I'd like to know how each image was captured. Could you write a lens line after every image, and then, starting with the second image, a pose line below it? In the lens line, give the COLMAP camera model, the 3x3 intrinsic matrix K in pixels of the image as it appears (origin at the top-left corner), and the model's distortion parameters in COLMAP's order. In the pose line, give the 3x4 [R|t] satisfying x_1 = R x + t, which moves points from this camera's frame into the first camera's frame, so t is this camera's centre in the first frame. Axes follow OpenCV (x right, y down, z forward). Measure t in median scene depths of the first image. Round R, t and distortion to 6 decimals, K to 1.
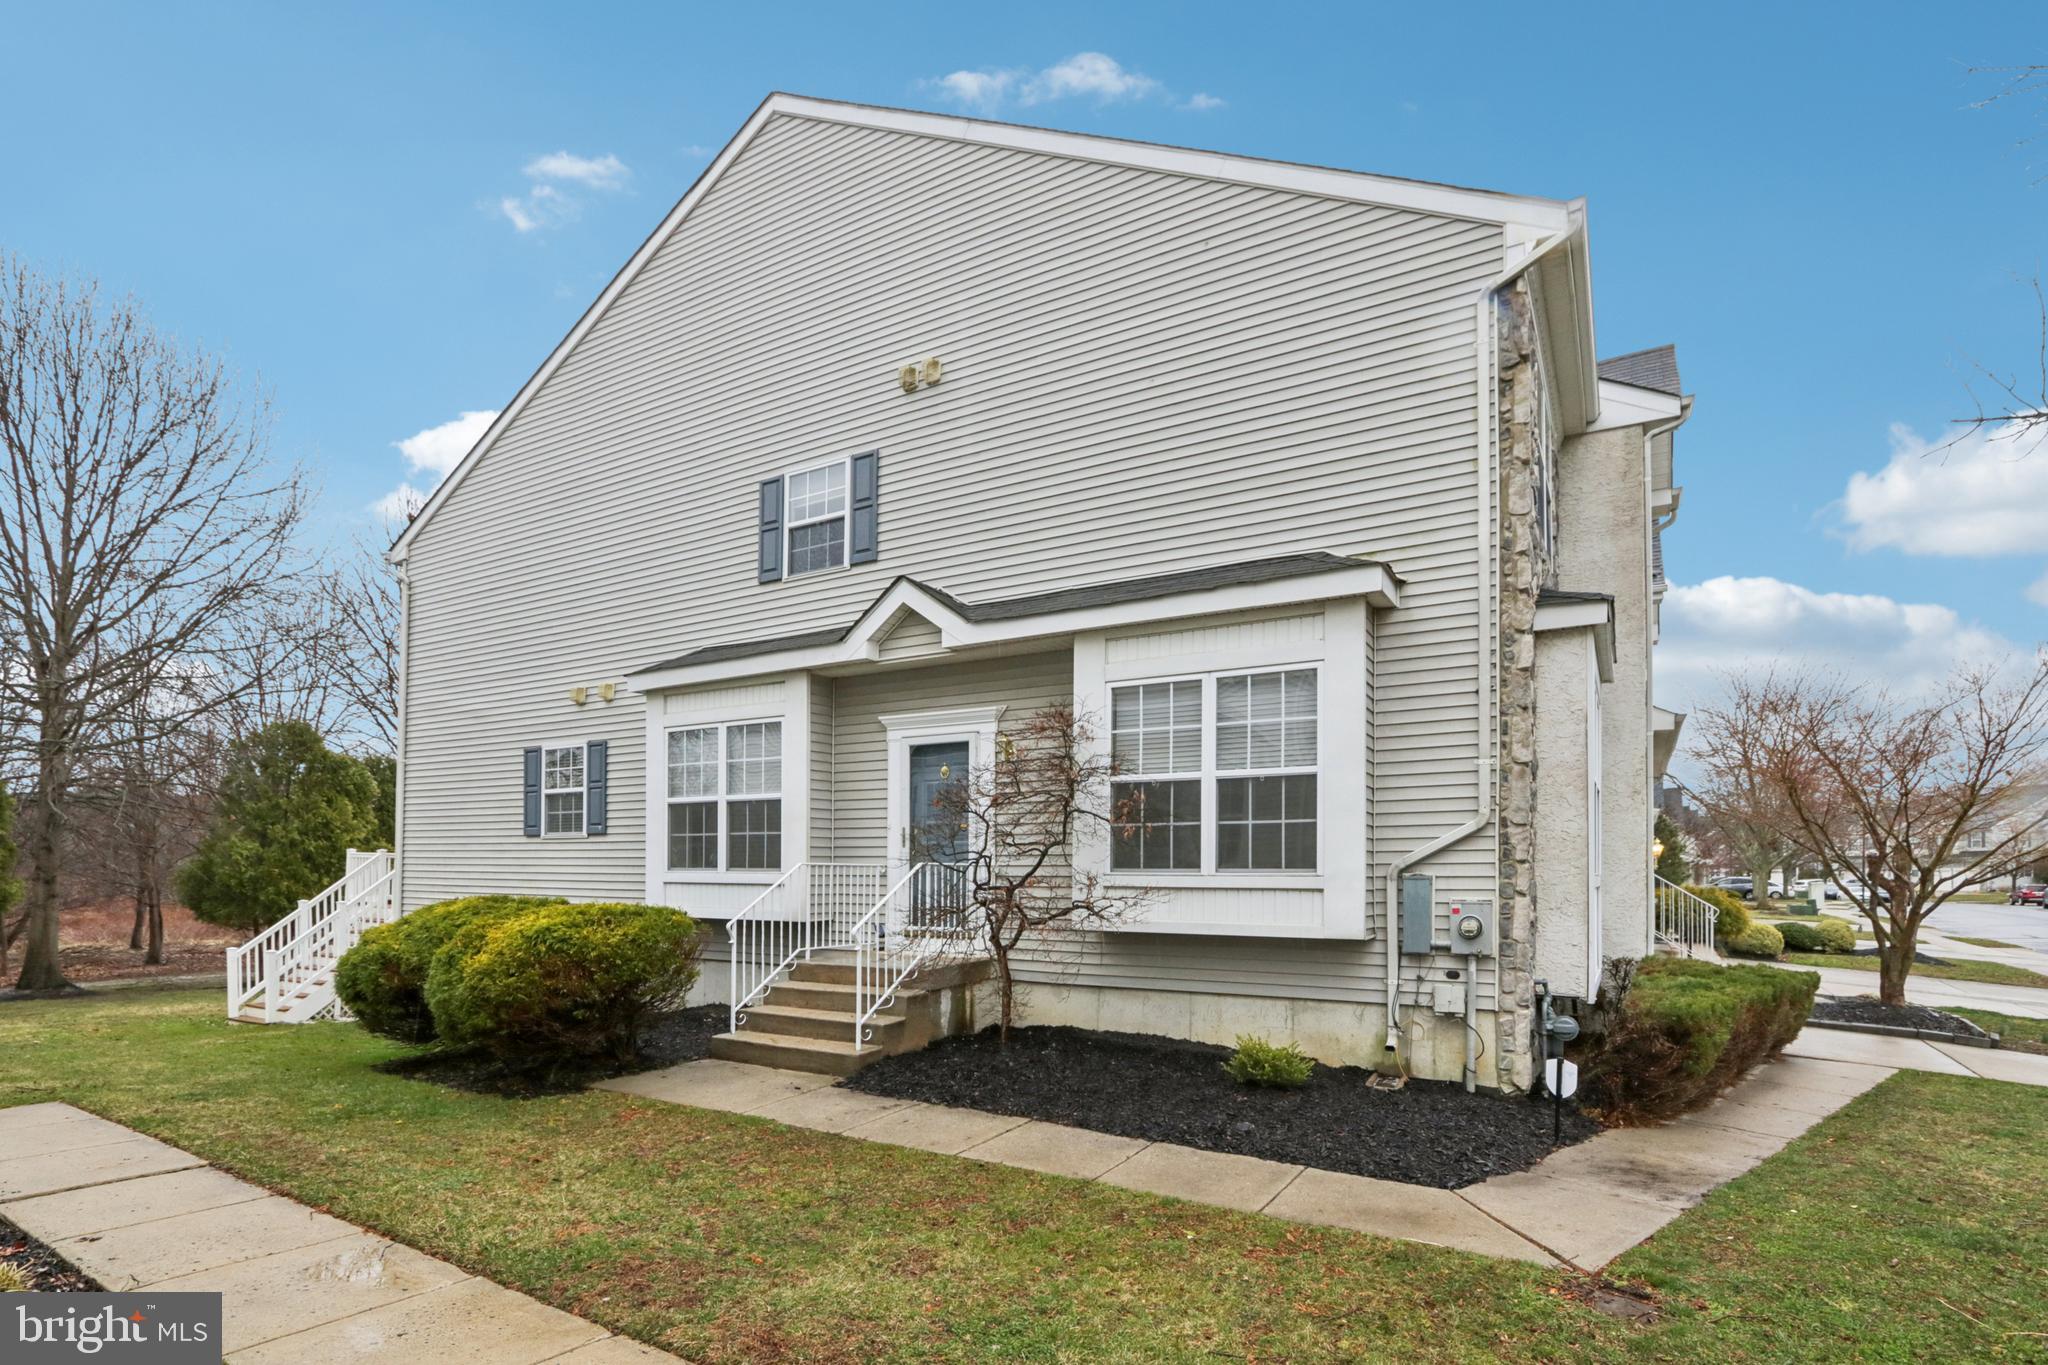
lens RADIAL K [[1005.4, 0, 1022.9], [0, 1005.4, 702.4], [0, 0, 1]] dist [-0.014722, -0.000386]
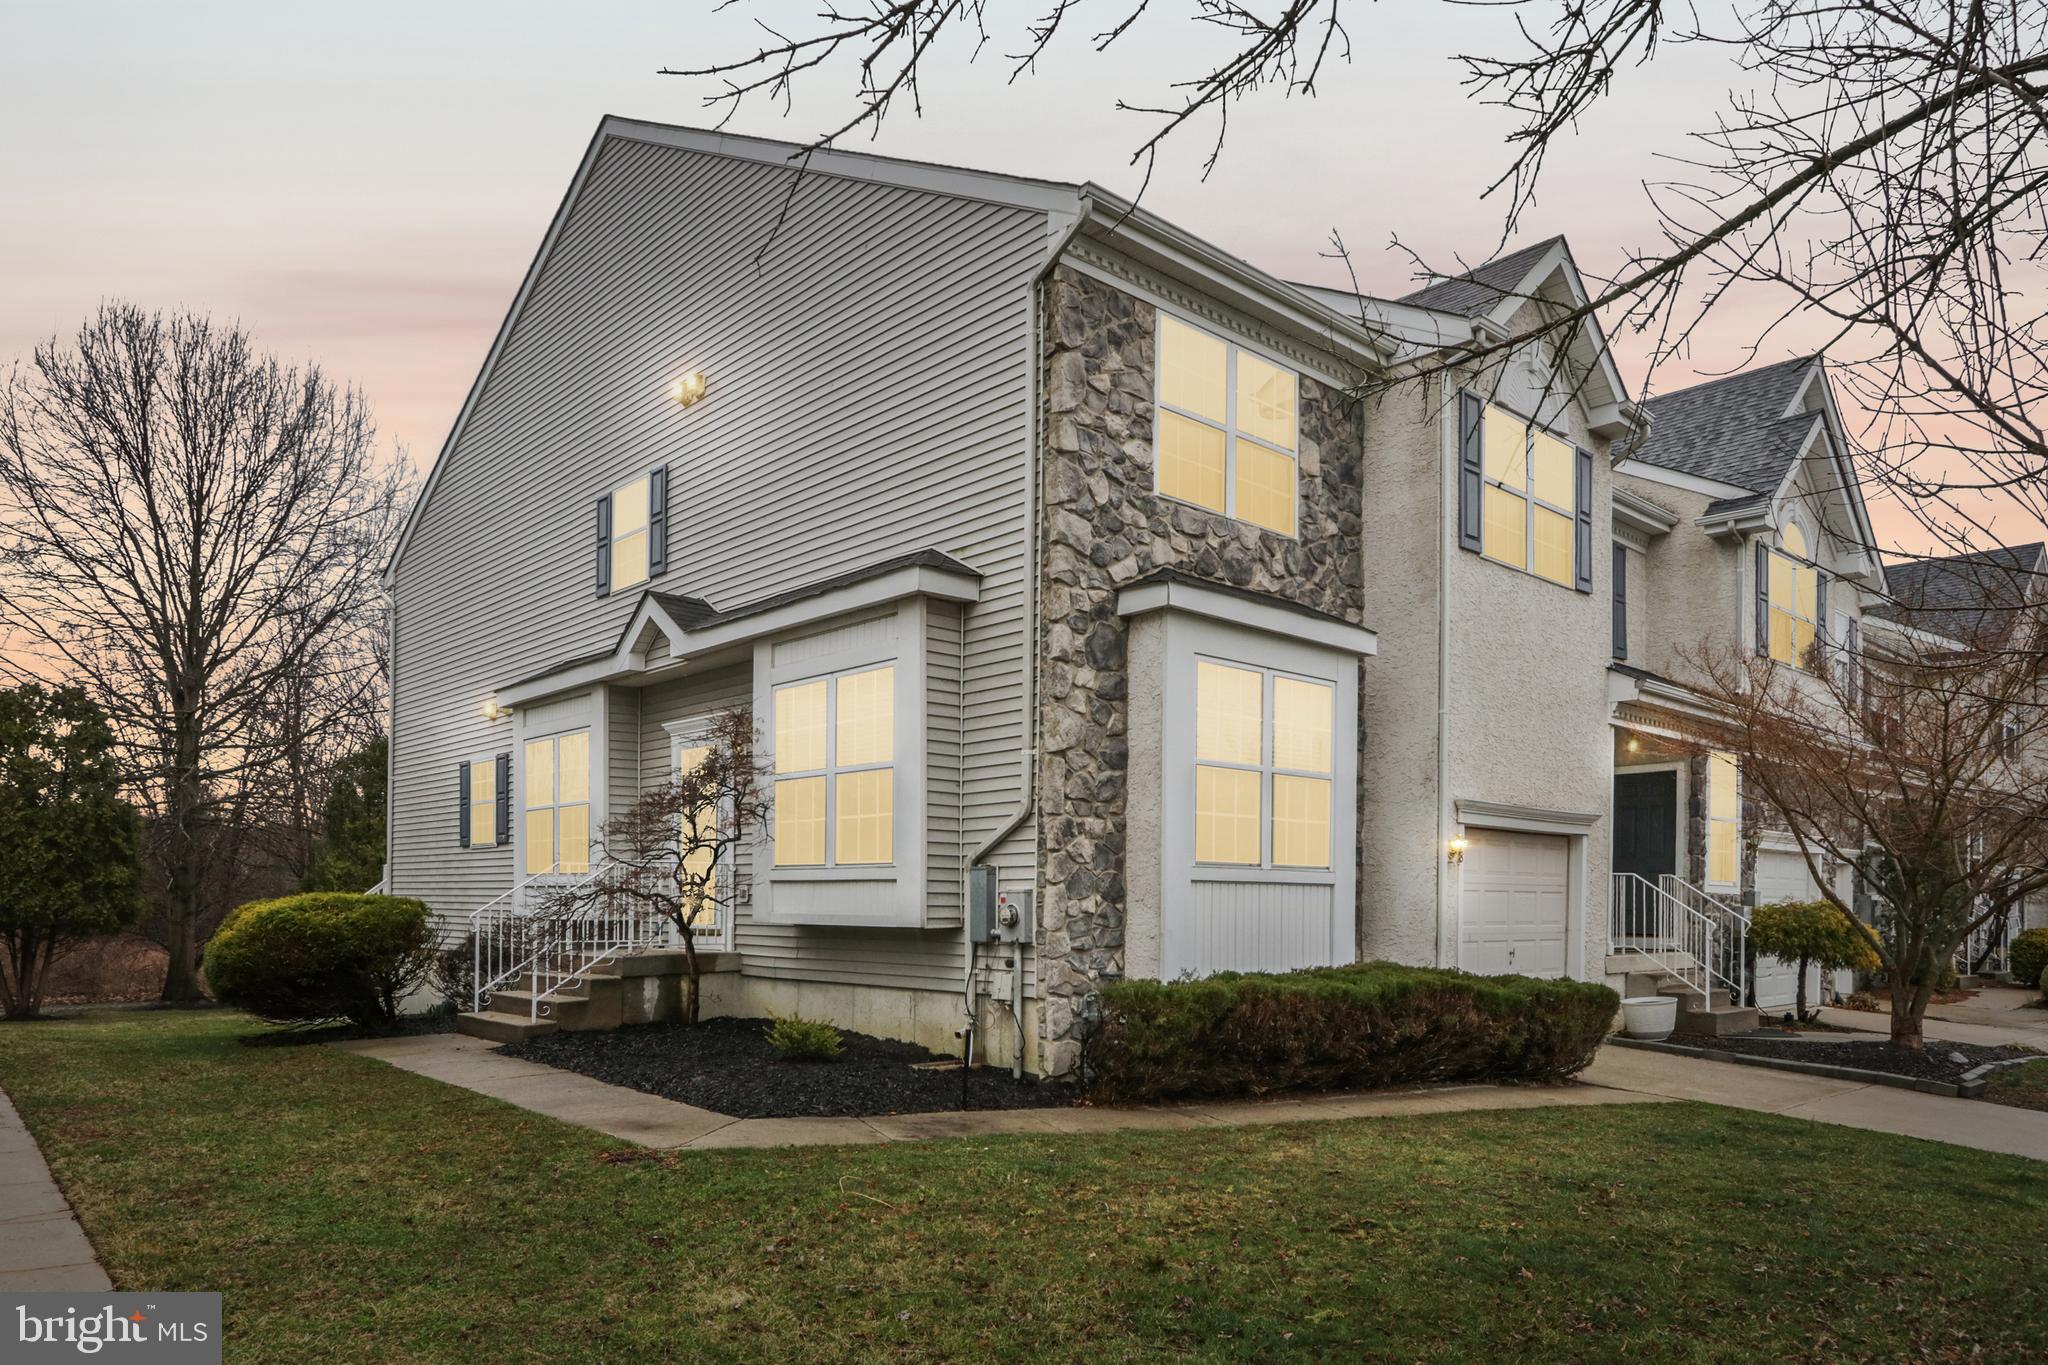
lens RADIAL K [[1316.6, 0, 1024.3], [0, 1316.6, 671.5], [0, 0, 1]] dist [-0.014576, -0.000540]
pose [[0.958168, -0.048106, -0.282134, 0.793677], [0.045178, 0.998836, -0.016877, 0.000115], [0.282617, 0.003425, 0.959227, -0.260614]]
